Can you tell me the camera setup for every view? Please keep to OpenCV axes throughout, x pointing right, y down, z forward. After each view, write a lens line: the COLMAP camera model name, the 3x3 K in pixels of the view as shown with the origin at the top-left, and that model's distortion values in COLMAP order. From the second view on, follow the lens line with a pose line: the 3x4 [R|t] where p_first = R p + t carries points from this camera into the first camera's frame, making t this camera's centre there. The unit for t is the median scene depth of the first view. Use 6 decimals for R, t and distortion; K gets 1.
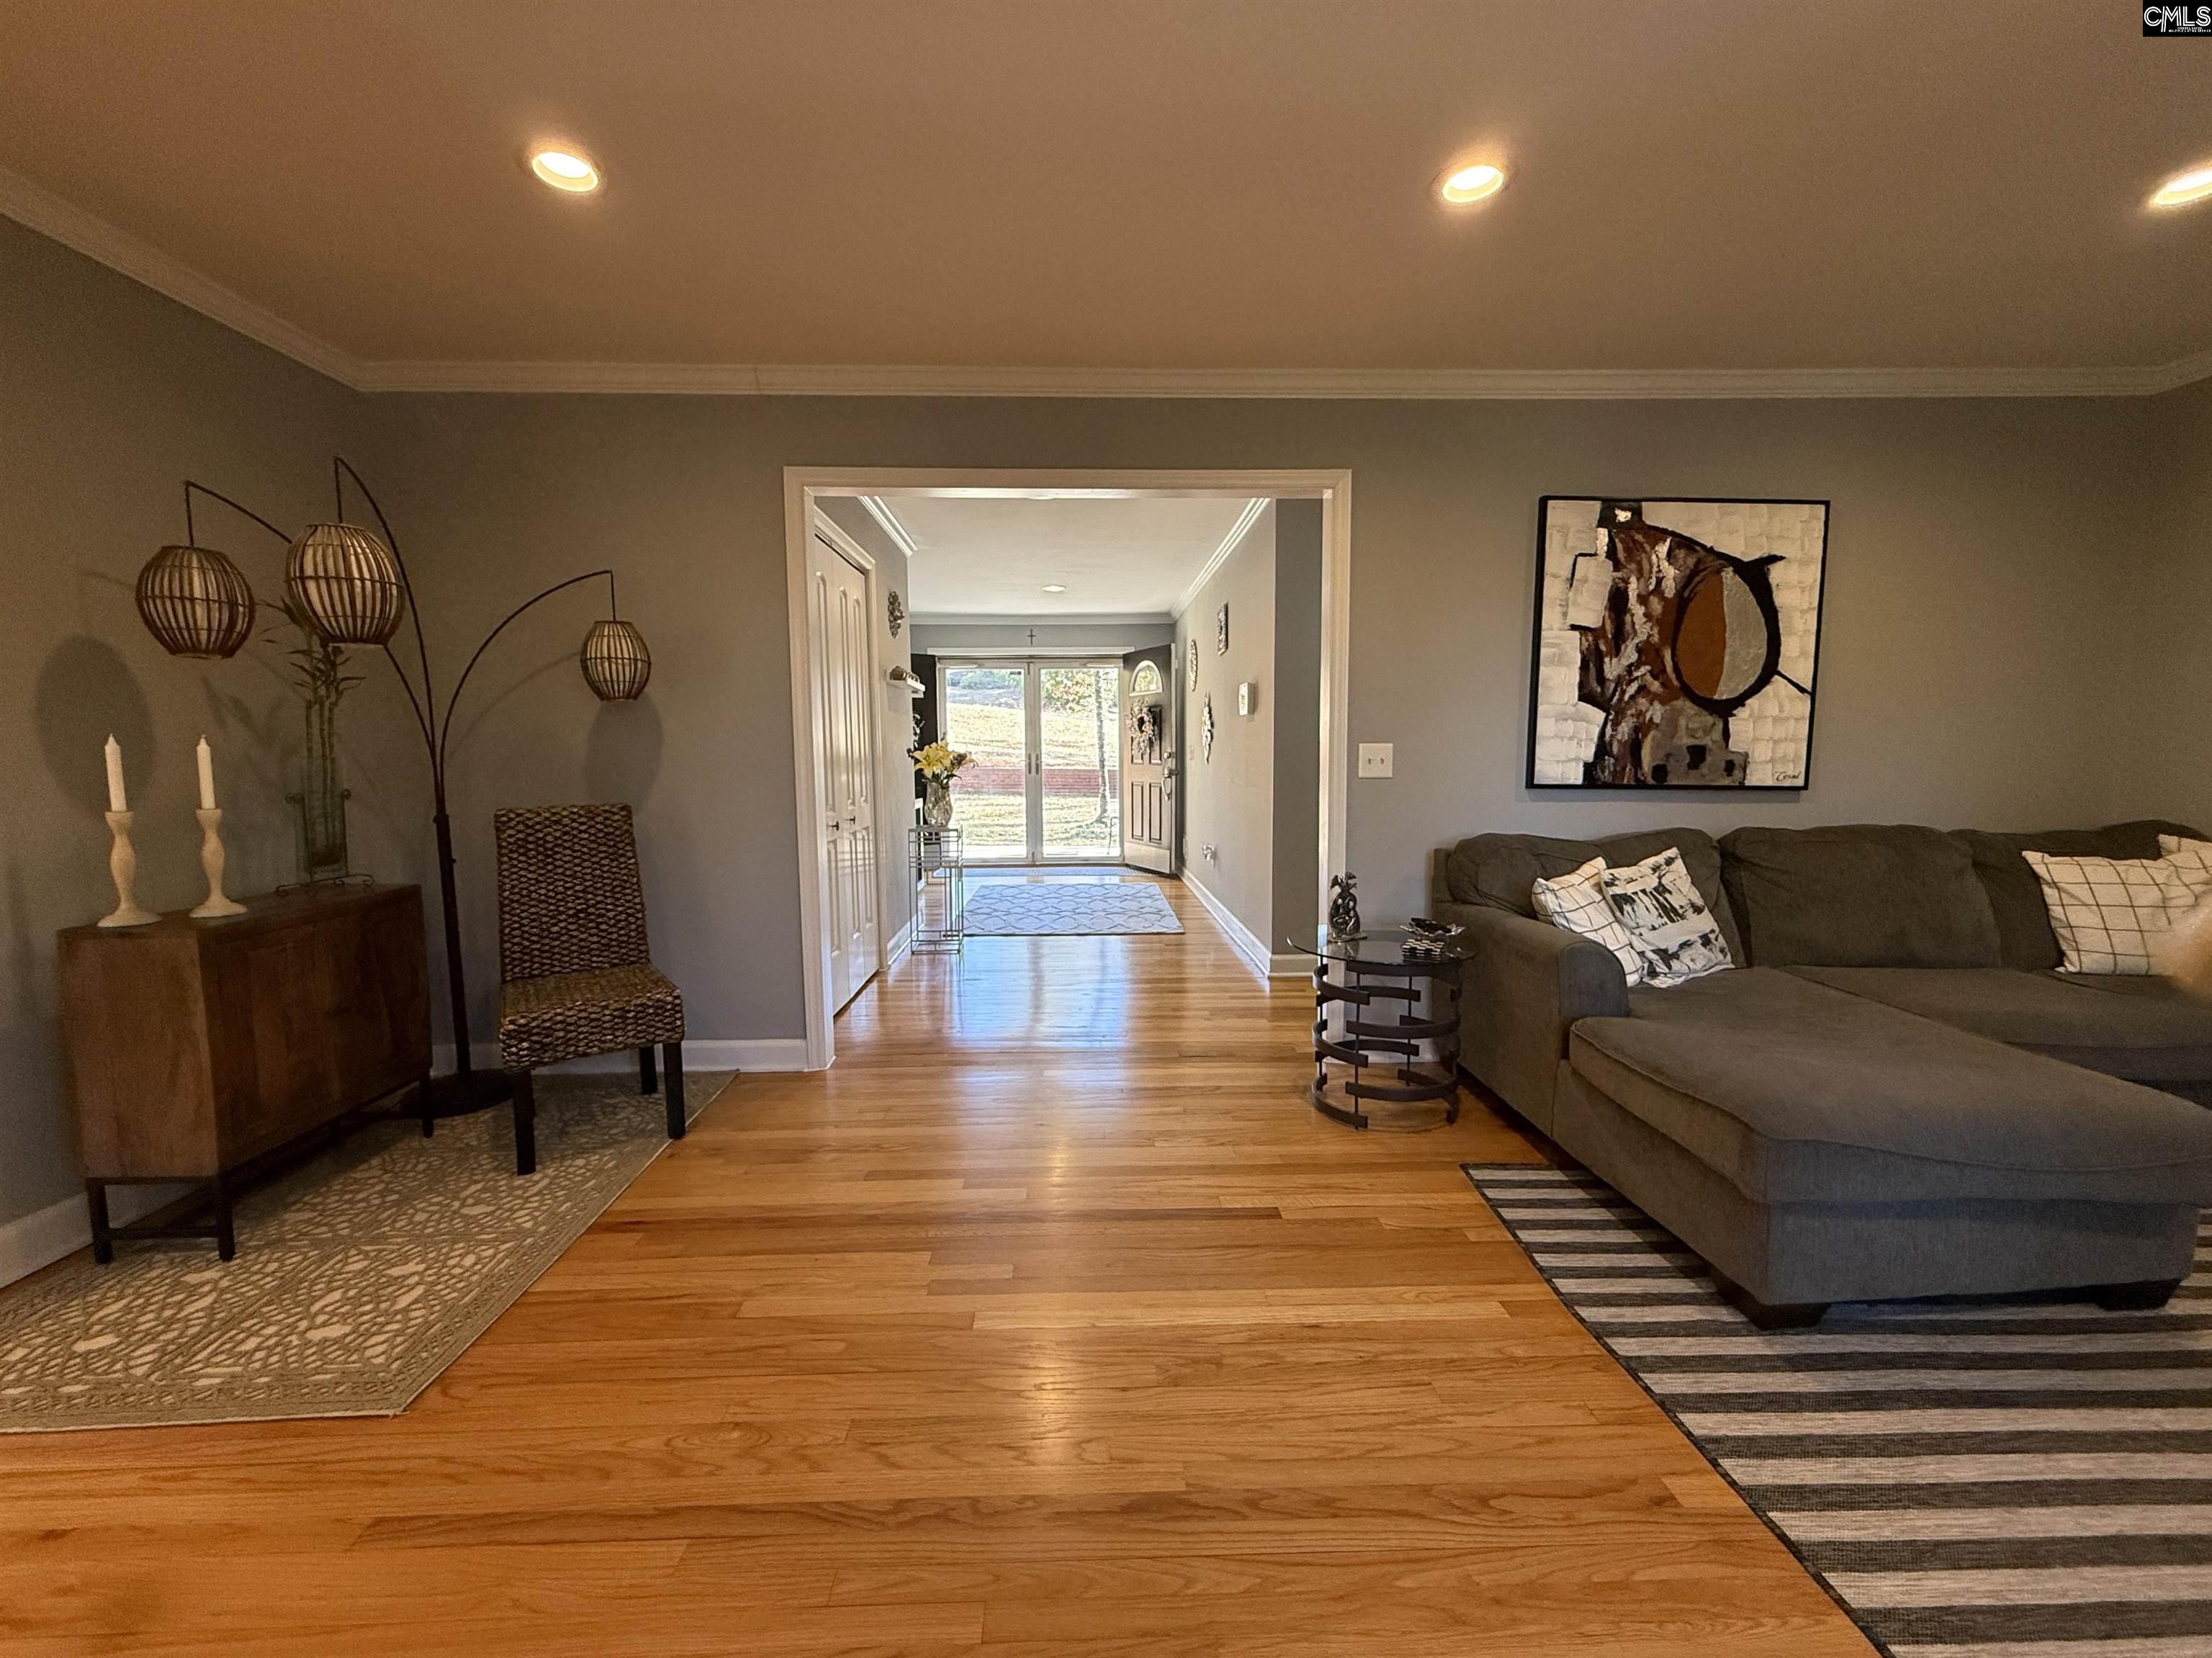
lens RADIAL K [[933.9, 0, 1099.9], [0, 933.9, 829.8], [0, 0, 1]] dist [-0.000164, 0.000099]
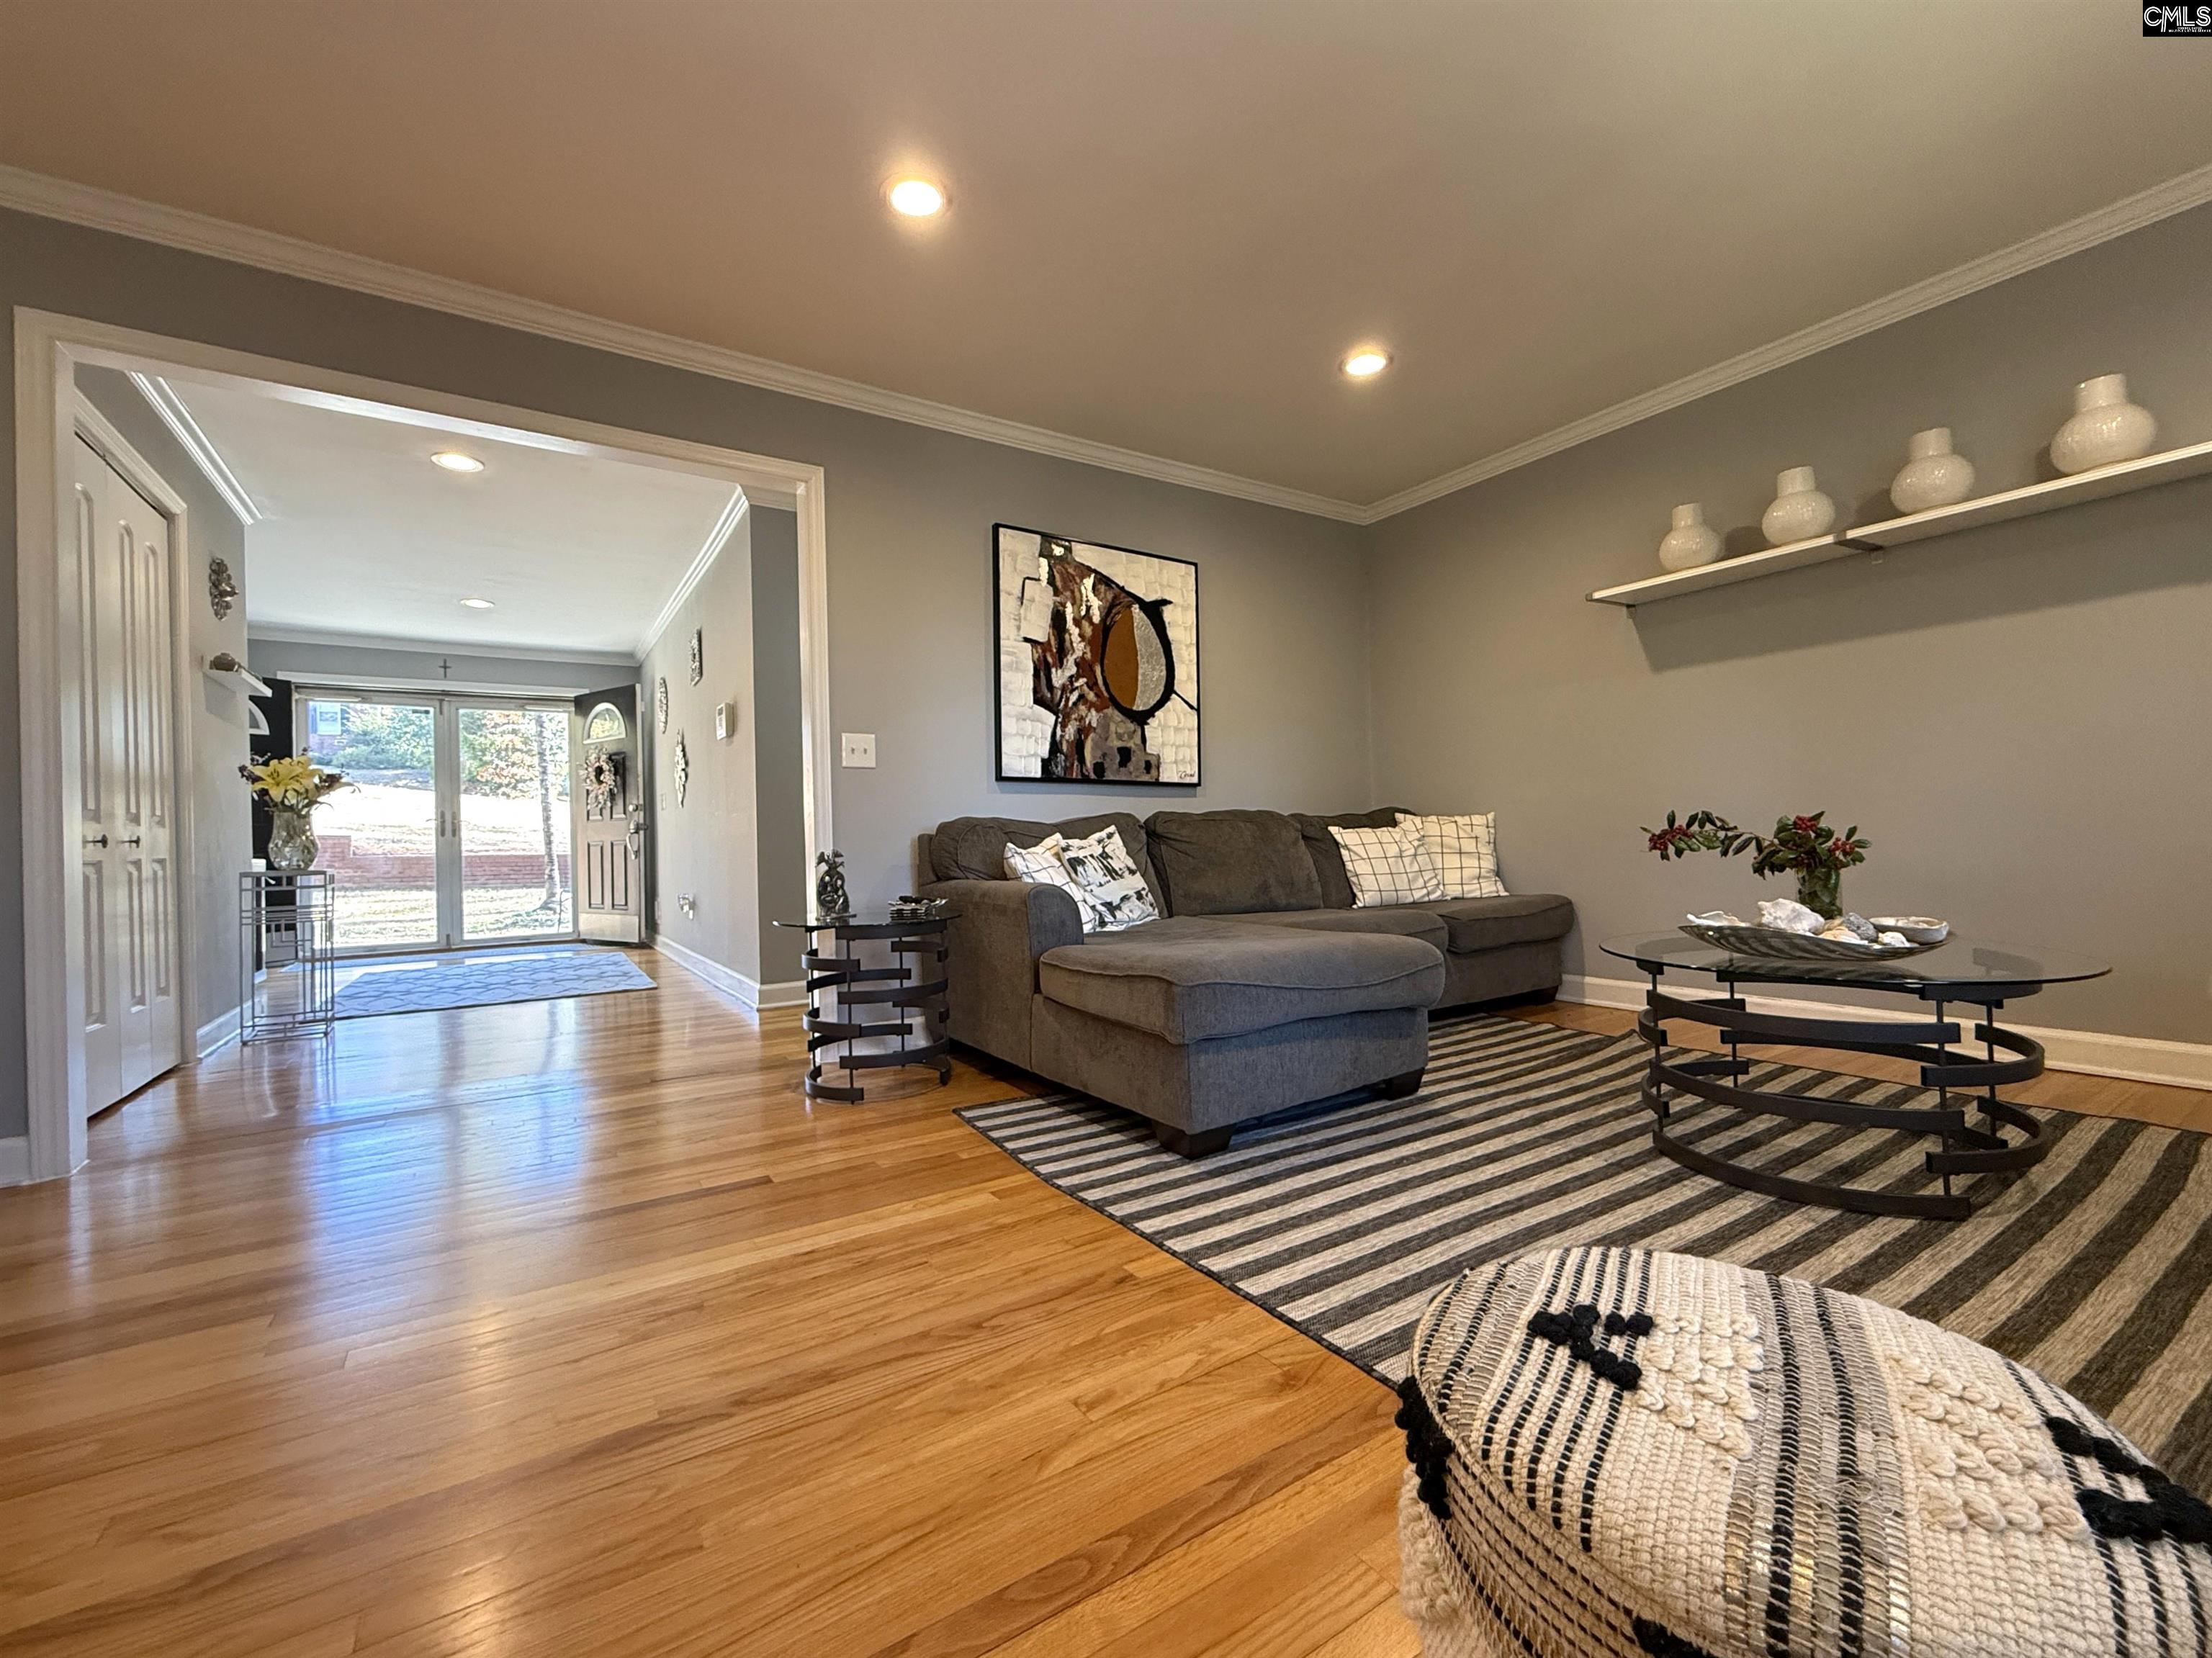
lens RADIAL K [[933.0, 0, 1135.8], [0, 933.0, 829.3], [0, 0, 1]] dist [0.000168, -0.000512]
pose [[0.845383, -0.008278, 0.534097, 0.004274], [0.067304, 0.993562, -0.091133, 0.132515], [-0.529904, 0.112989, 0.840497, -0.015012]]
